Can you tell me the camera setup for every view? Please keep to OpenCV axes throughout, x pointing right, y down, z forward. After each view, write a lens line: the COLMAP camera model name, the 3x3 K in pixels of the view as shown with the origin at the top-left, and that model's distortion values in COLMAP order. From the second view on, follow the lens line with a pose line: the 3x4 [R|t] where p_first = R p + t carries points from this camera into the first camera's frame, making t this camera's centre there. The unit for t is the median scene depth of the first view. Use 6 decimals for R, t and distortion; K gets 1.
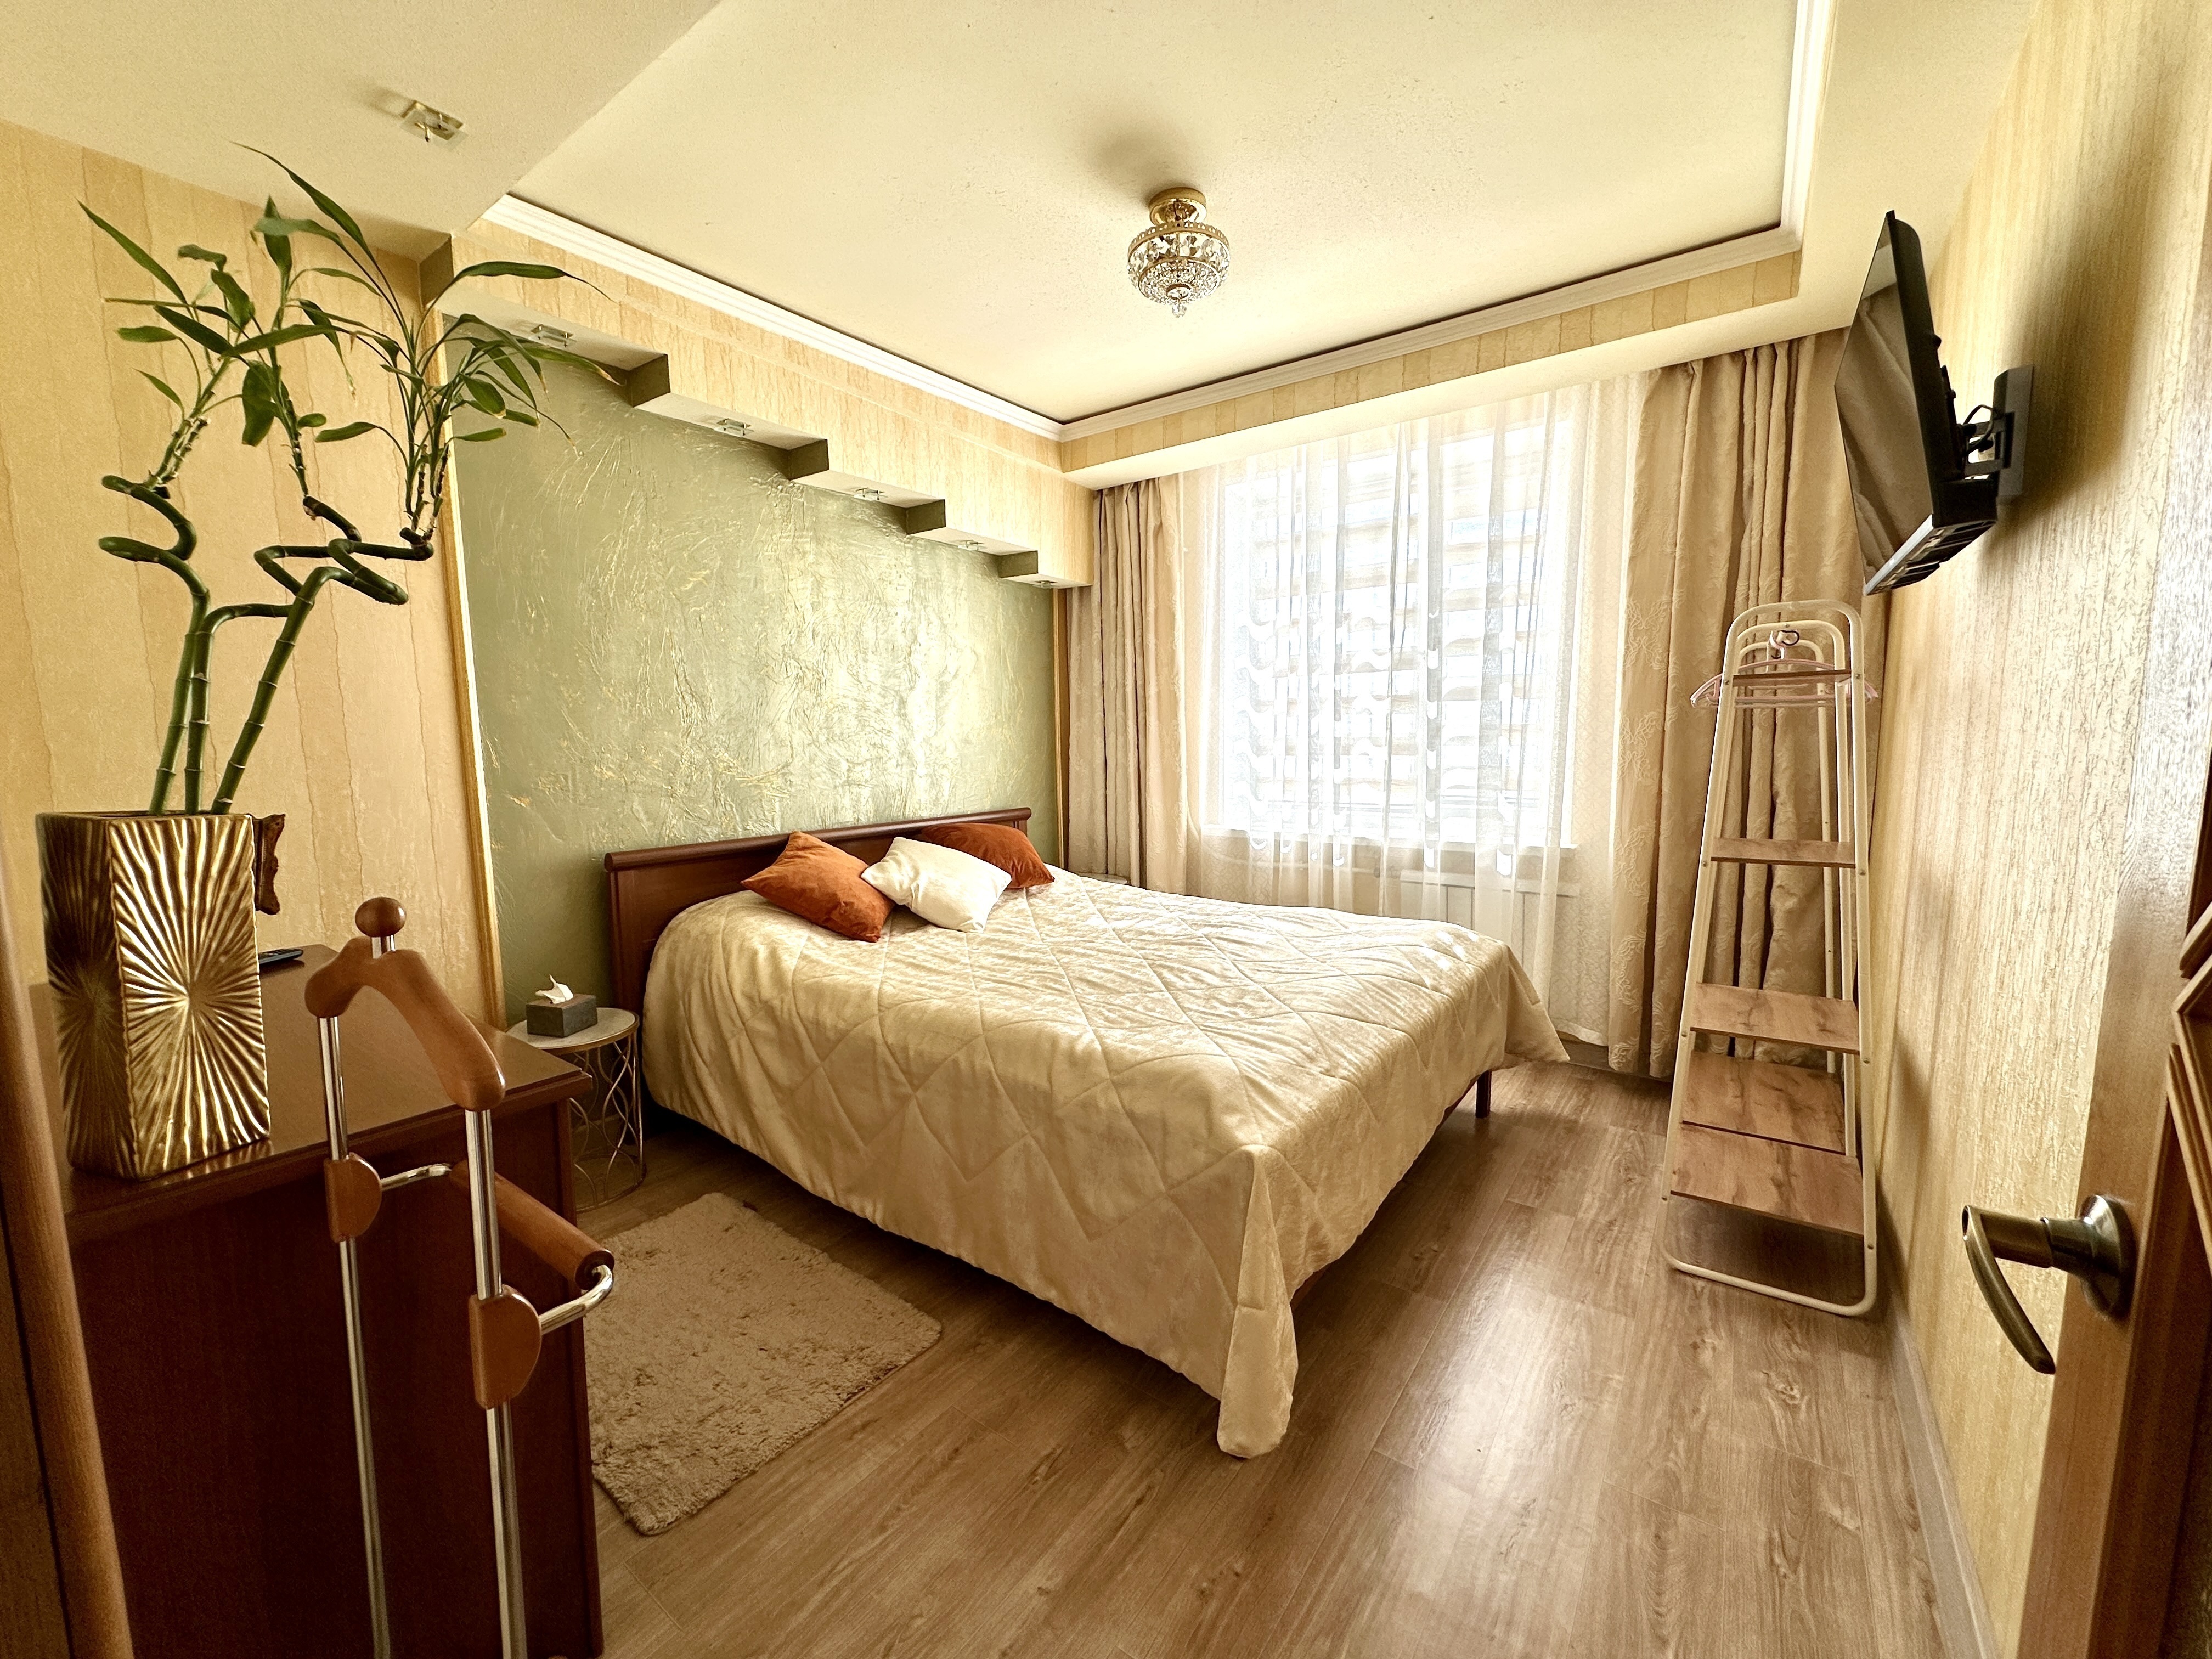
lens RADIAL K [[875.7, 0, 1102.5], [0, 875.7, 829.2], [0, 0, 1]] dist [0.001398, 0.000621]
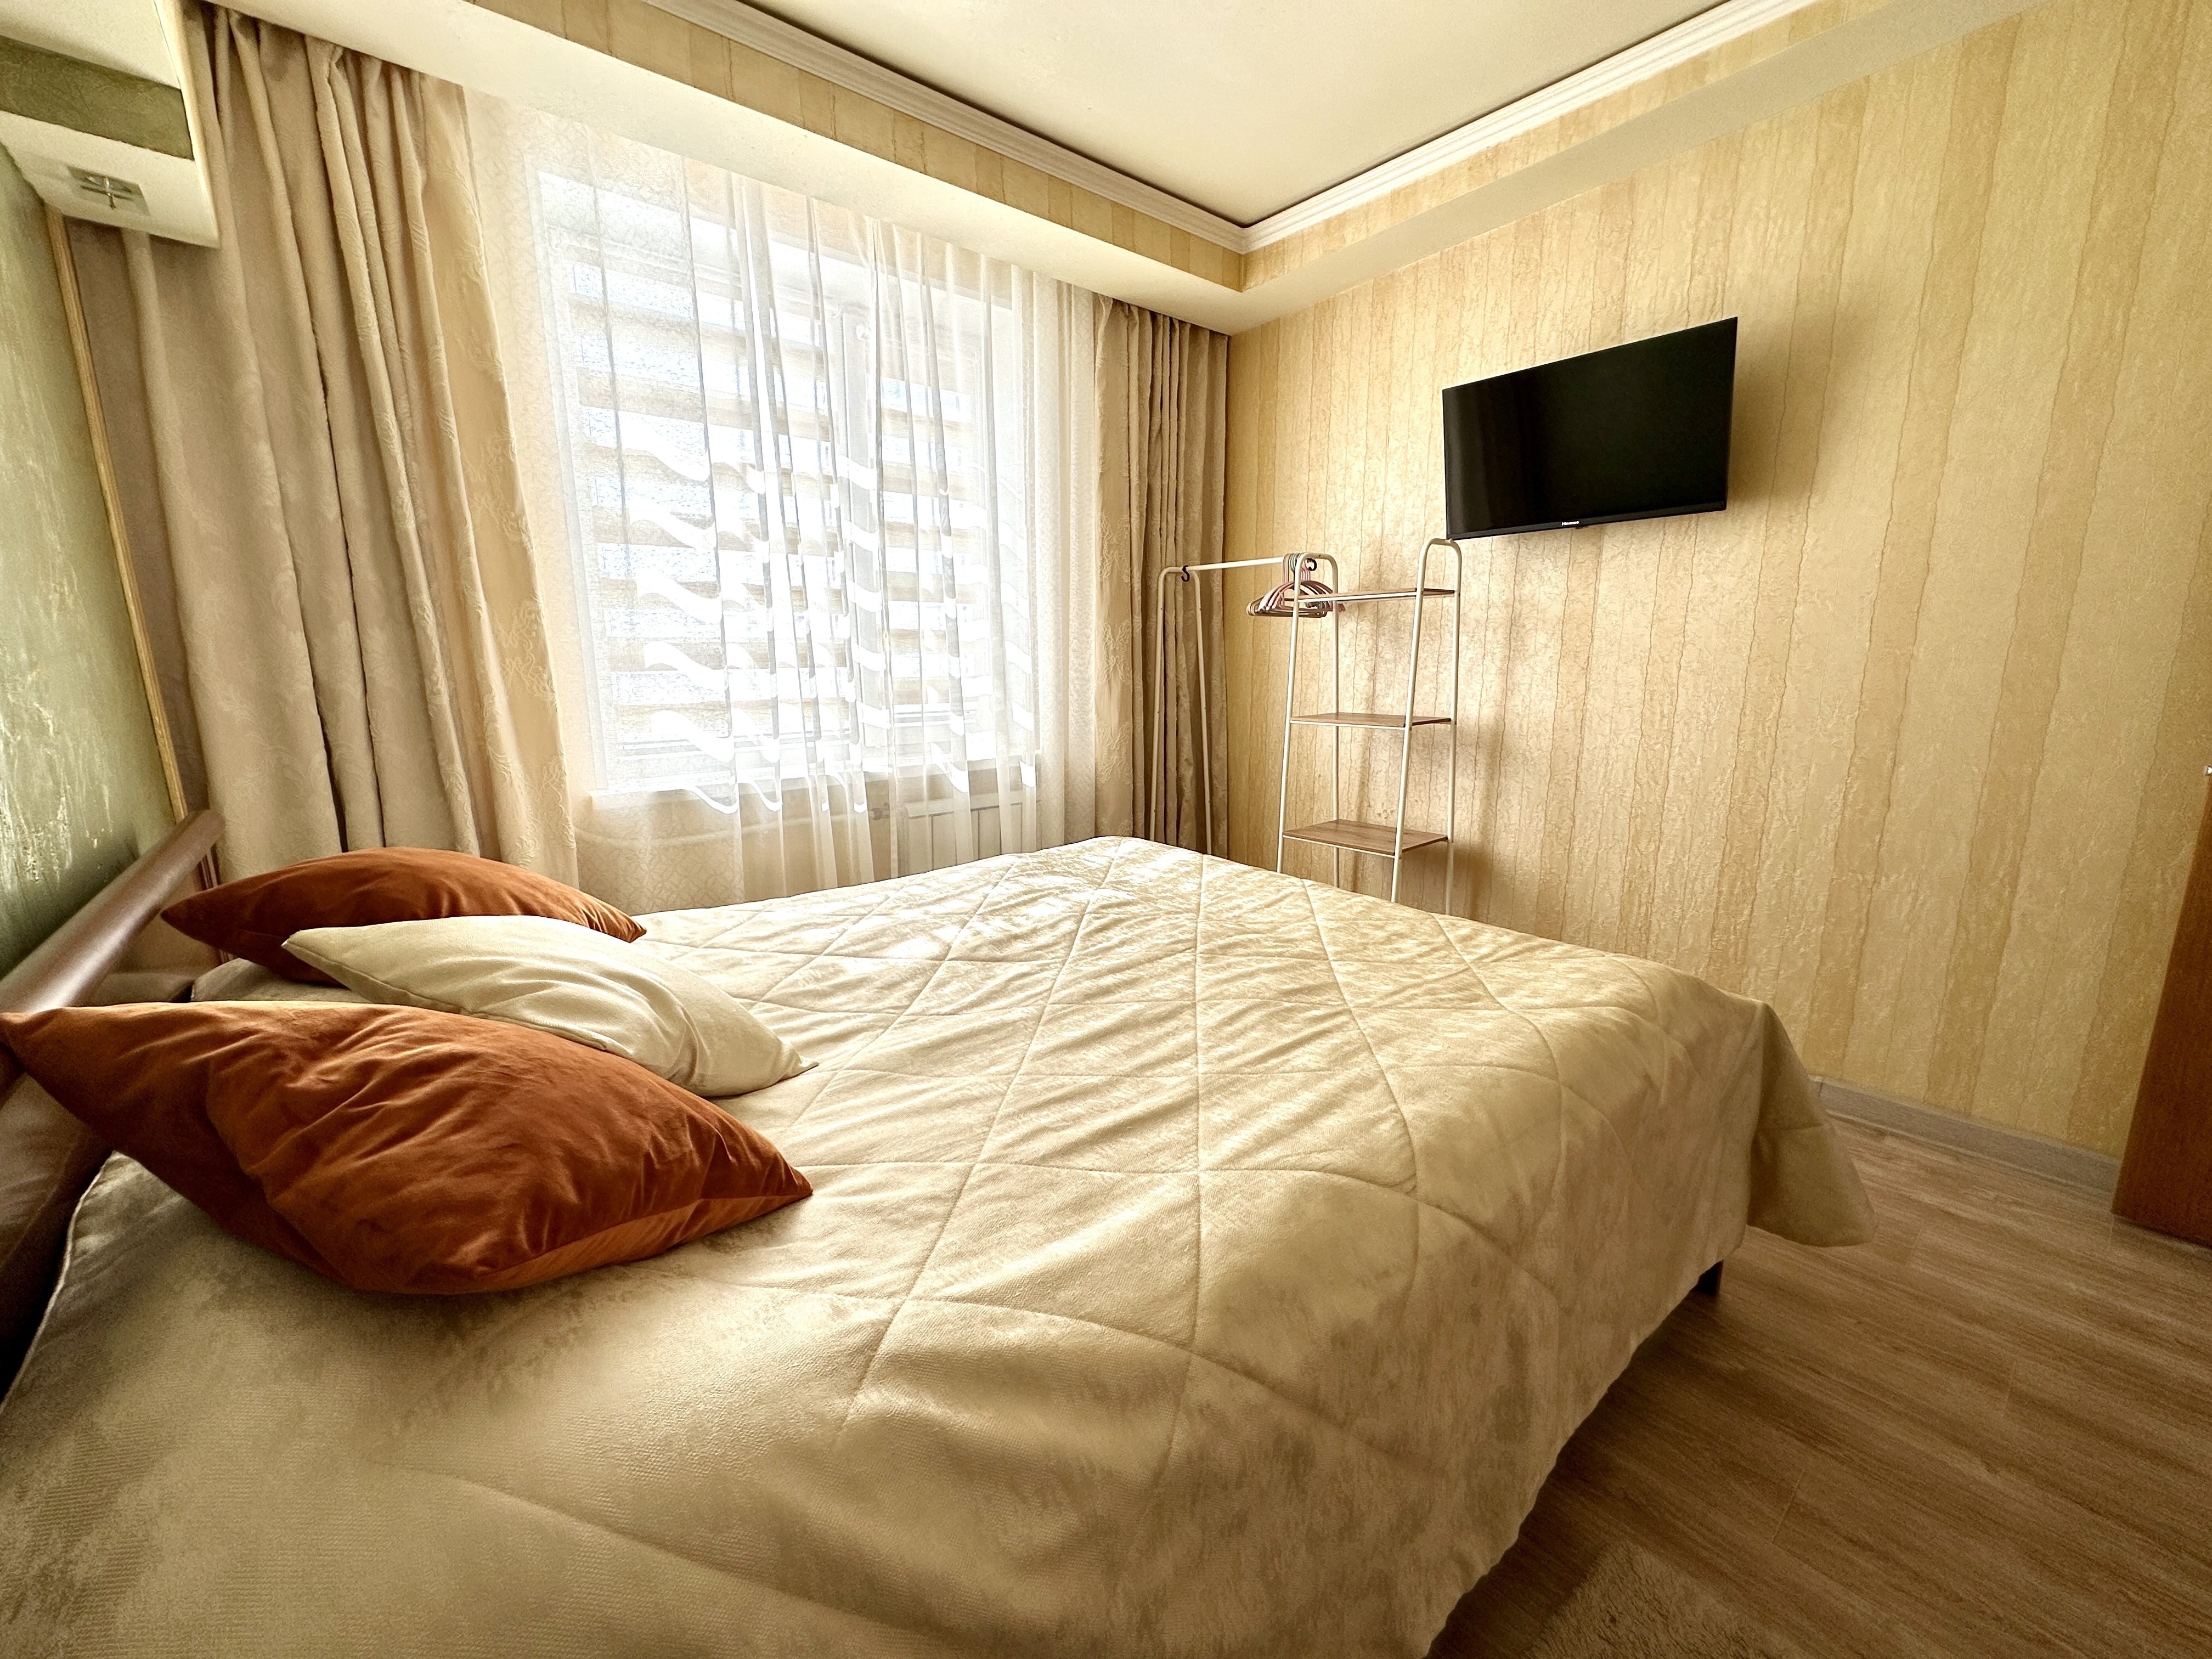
lens RADIAL K [[875.7, 0, 1103.6], [0, 875.7, 827.9], [0, 0, 1]] dist [0.001398, 0.000621]
pose [[0.240410, -0.178625, 0.954094, -0.618454], [0.109288, 0.981653, 0.156246, -0.060130], [-0.964499, 0.066708, 0.255521, 0.913990]]
